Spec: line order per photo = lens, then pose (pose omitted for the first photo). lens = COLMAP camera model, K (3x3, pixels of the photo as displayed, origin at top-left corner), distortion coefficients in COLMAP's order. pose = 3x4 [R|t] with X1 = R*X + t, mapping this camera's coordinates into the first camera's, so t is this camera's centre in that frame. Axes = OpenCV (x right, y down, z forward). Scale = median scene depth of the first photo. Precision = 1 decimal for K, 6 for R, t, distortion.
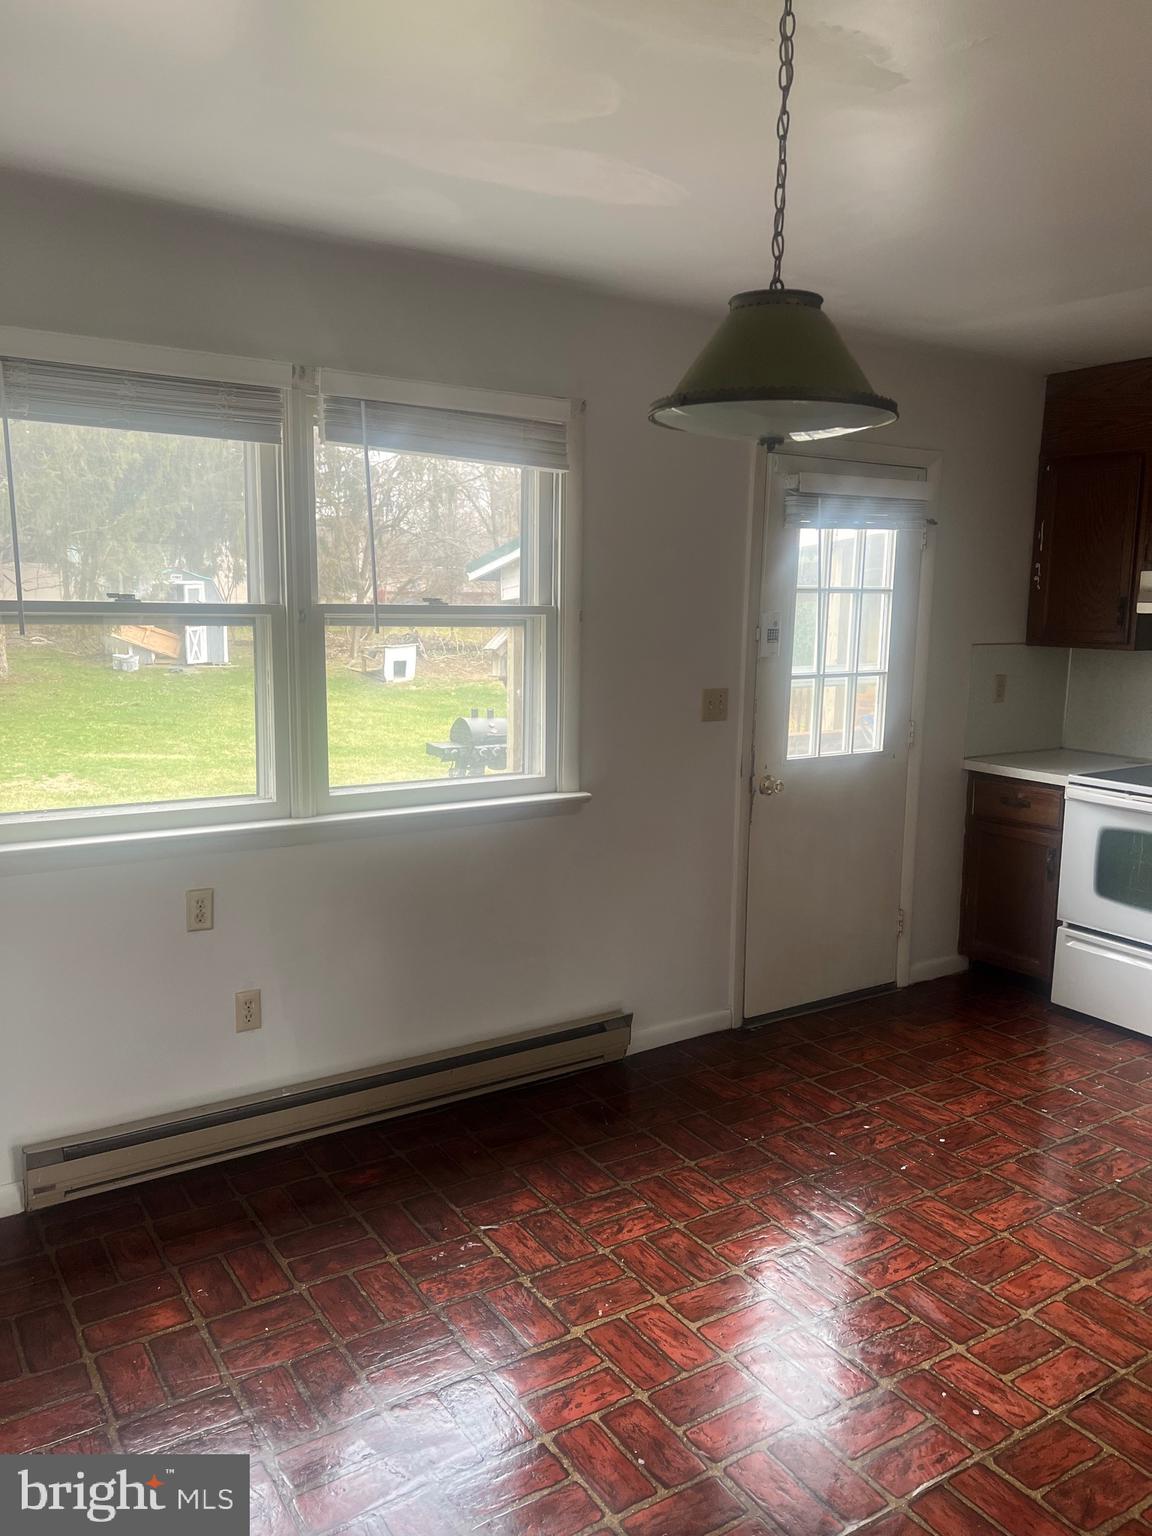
lens RADIAL K [[1153.3, 0, 576.4], [0, 1153.3, 760.2], [0, 0, 1]] dist [0.042084, -0.045738]
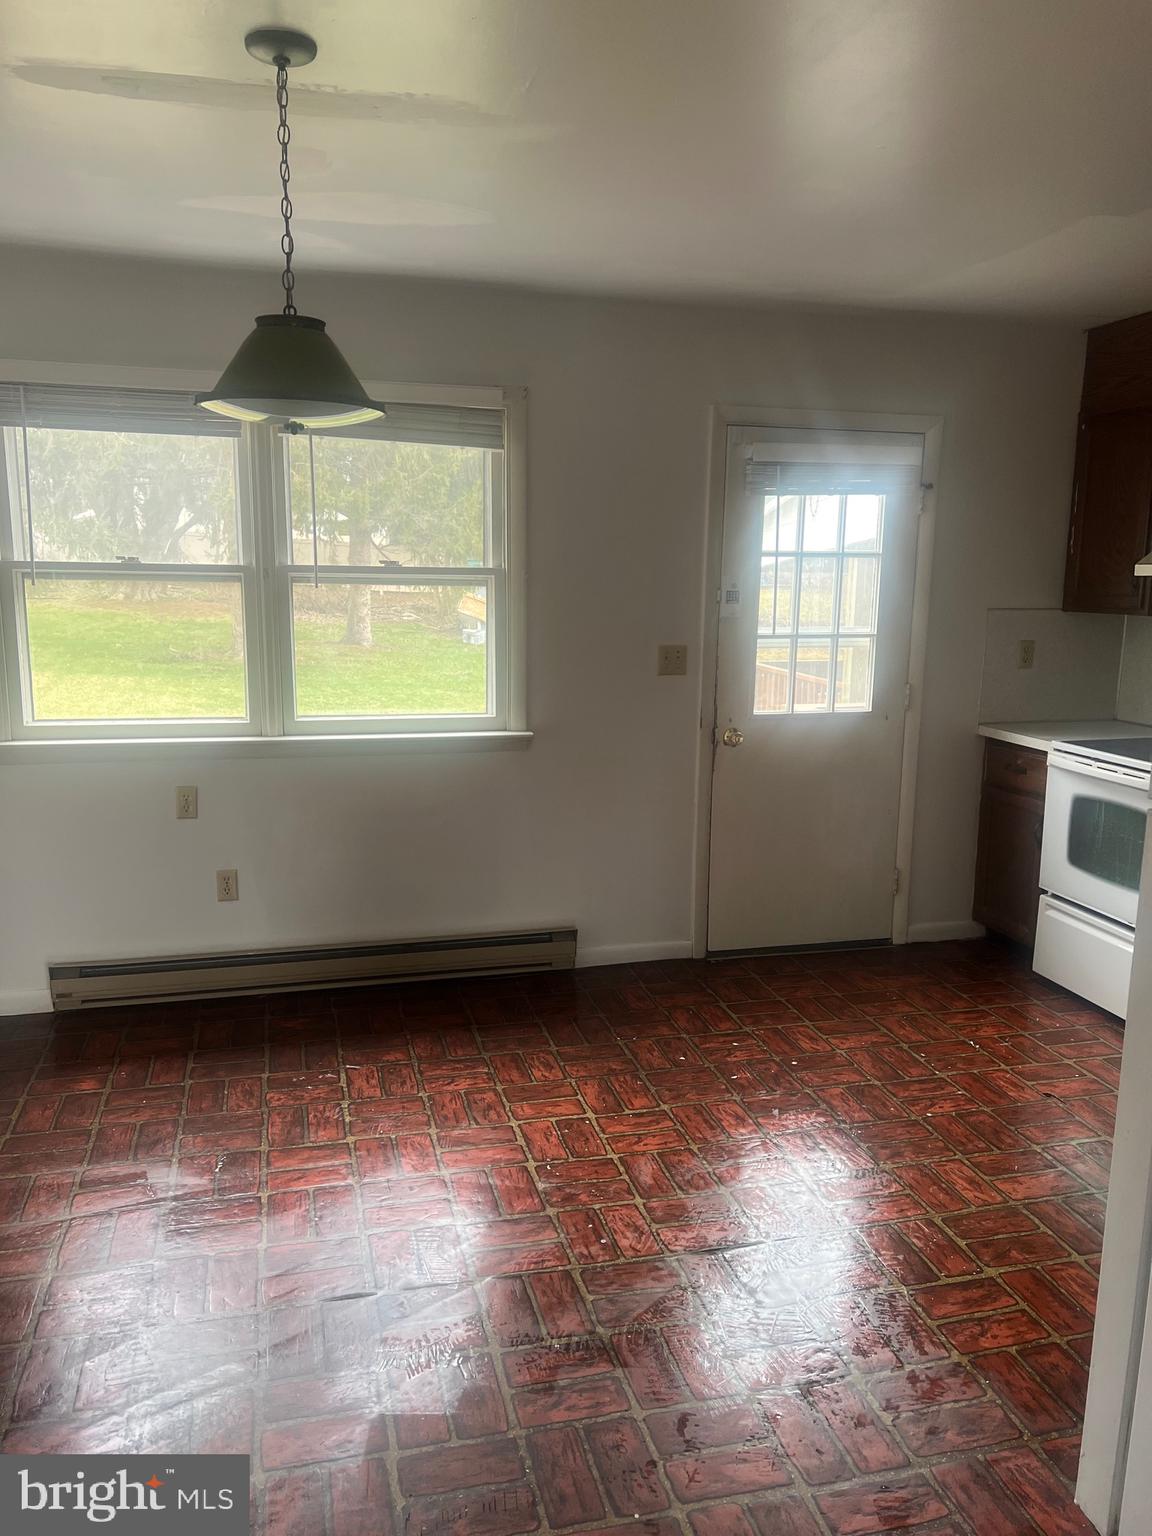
lens RADIAL K [[1153.3, 0, 569.5], [0, 1153.3, 769.8], [0, 0, 1]] dist [0.042084, -0.045738]
pose [[0.947194, 0.051478, -0.316502, 0.460293], [-0.043610, 0.998539, 0.031896, 0.030955], [0.317681, -0.016409, 0.948056, -0.086142]]
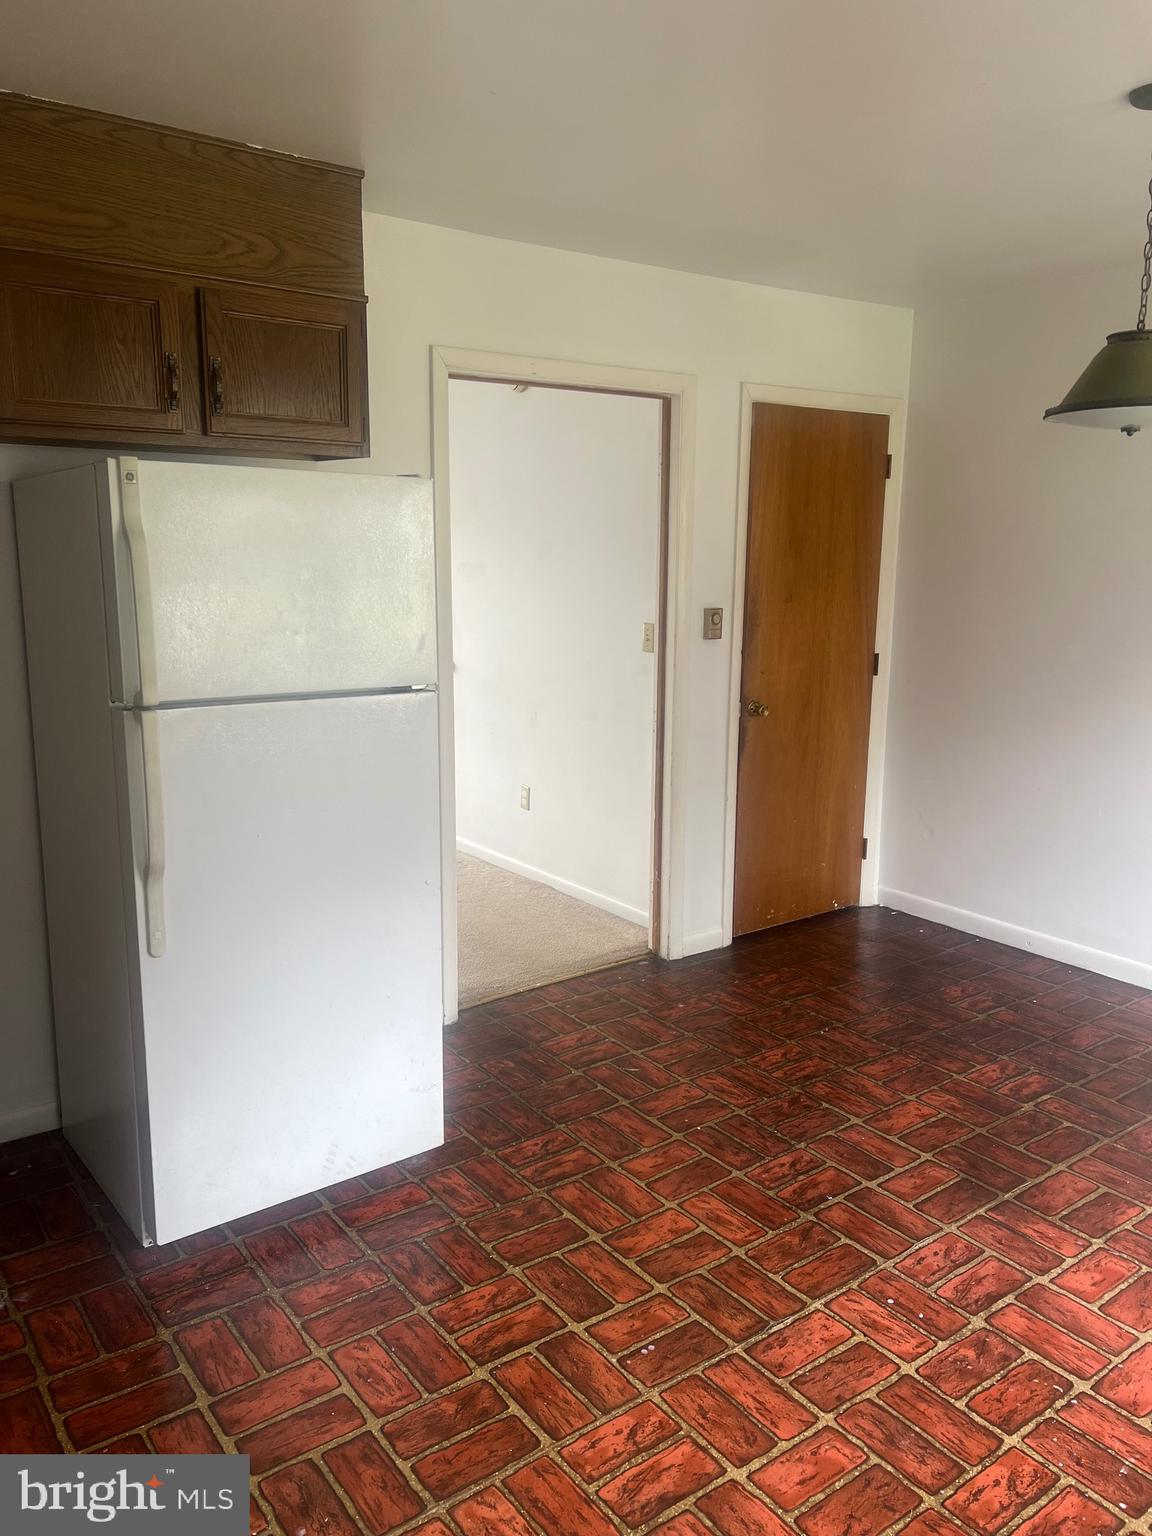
lens RADIAL K [[1153.3, 0, 583.1], [0, 1153.3, 762.3], [0, 0, 1]] dist [0.042084, -0.045738]
pose [[-0.997746, -0.011315, -0.066145, 0.488479], [-0.031991, 0.946671, 0.320610, -0.167570], [0.058990, 0.322003, -0.944899, 1.277486]]
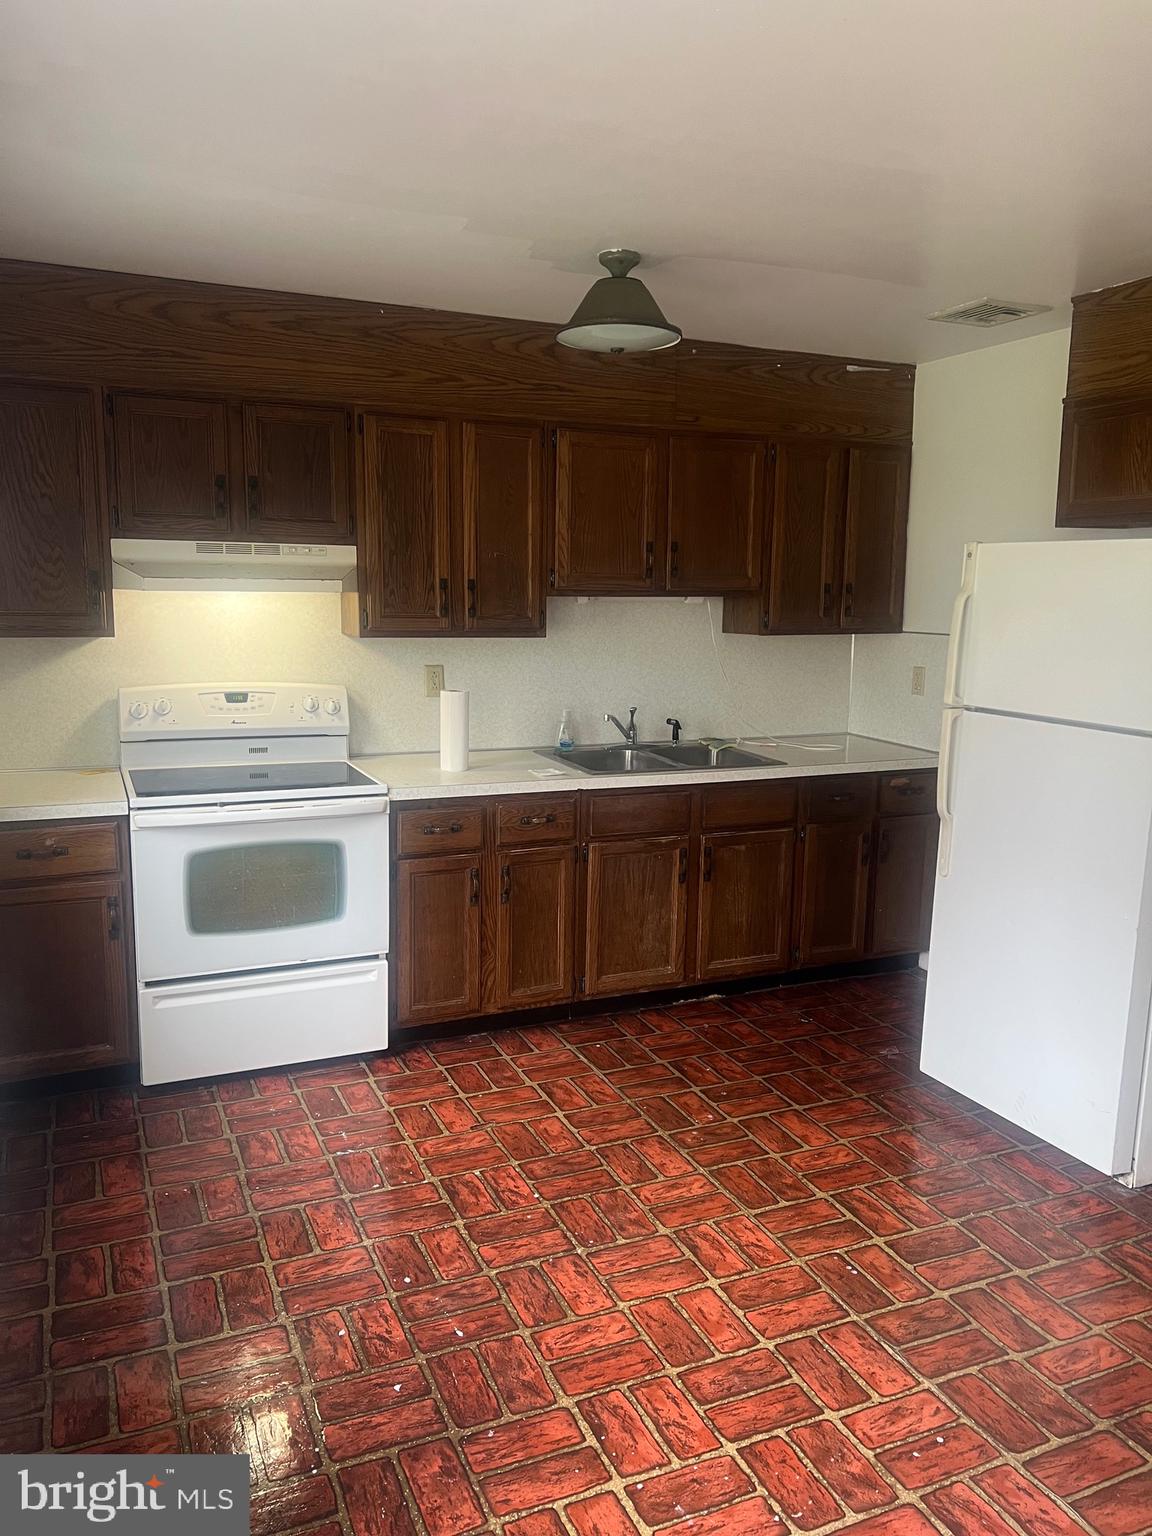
lens RADIAL K [[1153.3, 0, 580.9], [0, 1153.3, 766.0], [0, 0, 1]] dist [0.042084, -0.045738]
pose [[0.157554, -0.165186, 0.973597, -0.378049], [0.130169, 0.980781, 0.145340, -0.110731], [-0.978894, 0.103833, 0.176028, 0.741328]]
